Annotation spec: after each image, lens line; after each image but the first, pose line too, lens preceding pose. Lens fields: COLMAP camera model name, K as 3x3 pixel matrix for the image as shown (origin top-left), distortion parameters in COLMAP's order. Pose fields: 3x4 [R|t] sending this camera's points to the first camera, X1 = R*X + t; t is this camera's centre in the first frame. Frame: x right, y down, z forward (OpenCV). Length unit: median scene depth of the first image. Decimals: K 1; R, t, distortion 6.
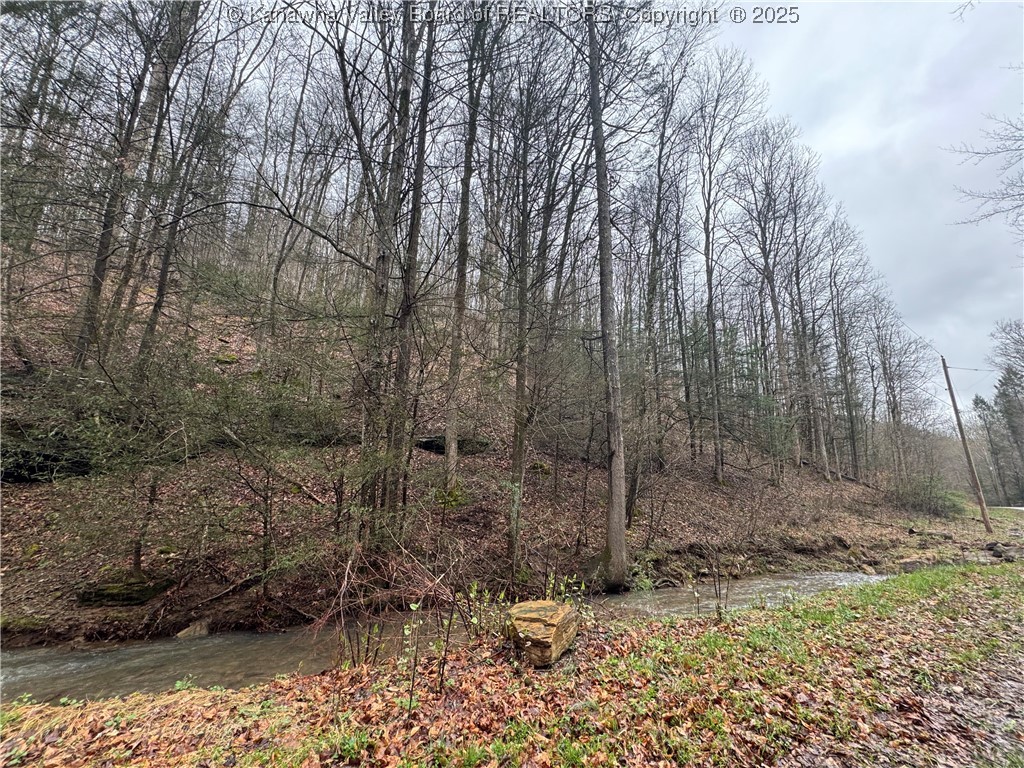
lens RADIAL K [[412.6, 0, 512.0], [0, 412.6, 384.0], [0, 0, 1]] dist [-0.001925, -0.000324]
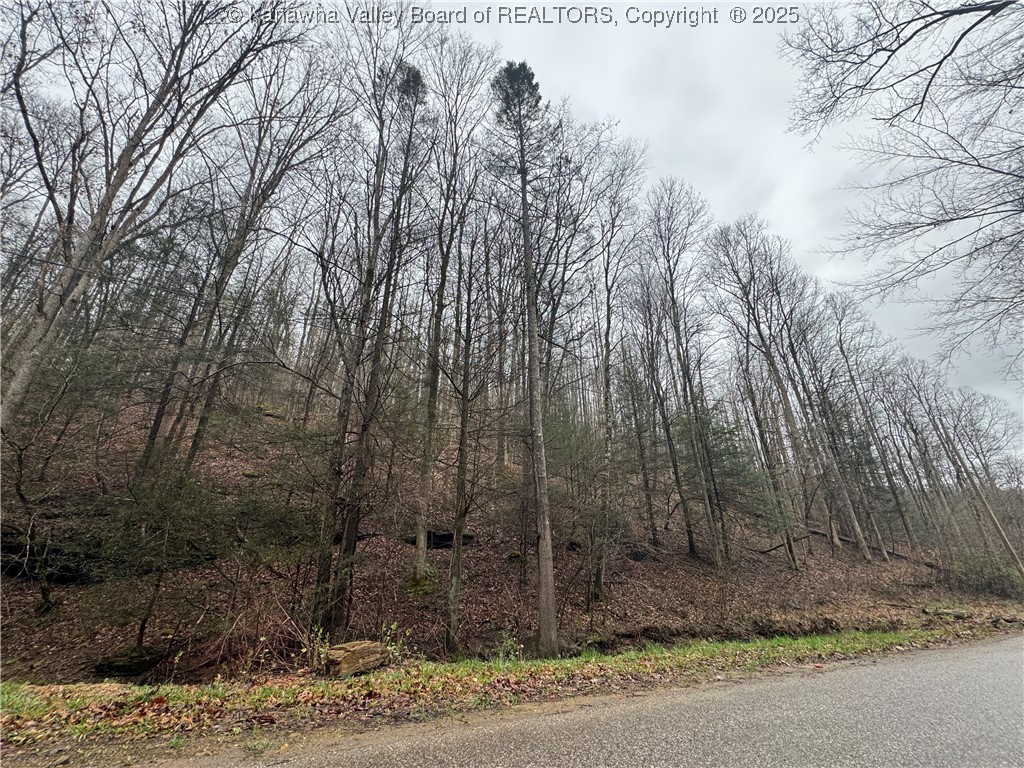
lens RADIAL K [[412.6, 0, 512.0], [0, 412.6, 384.0], [0, 0, 1]] dist [-0.001925, -0.000324]
pose [[0.988930, -0.094472, -0.114420, 0.326863], [0.066970, 0.972294, -0.223962, 0.009277], [0.132408, 0.213820, 0.967858, -0.191486]]
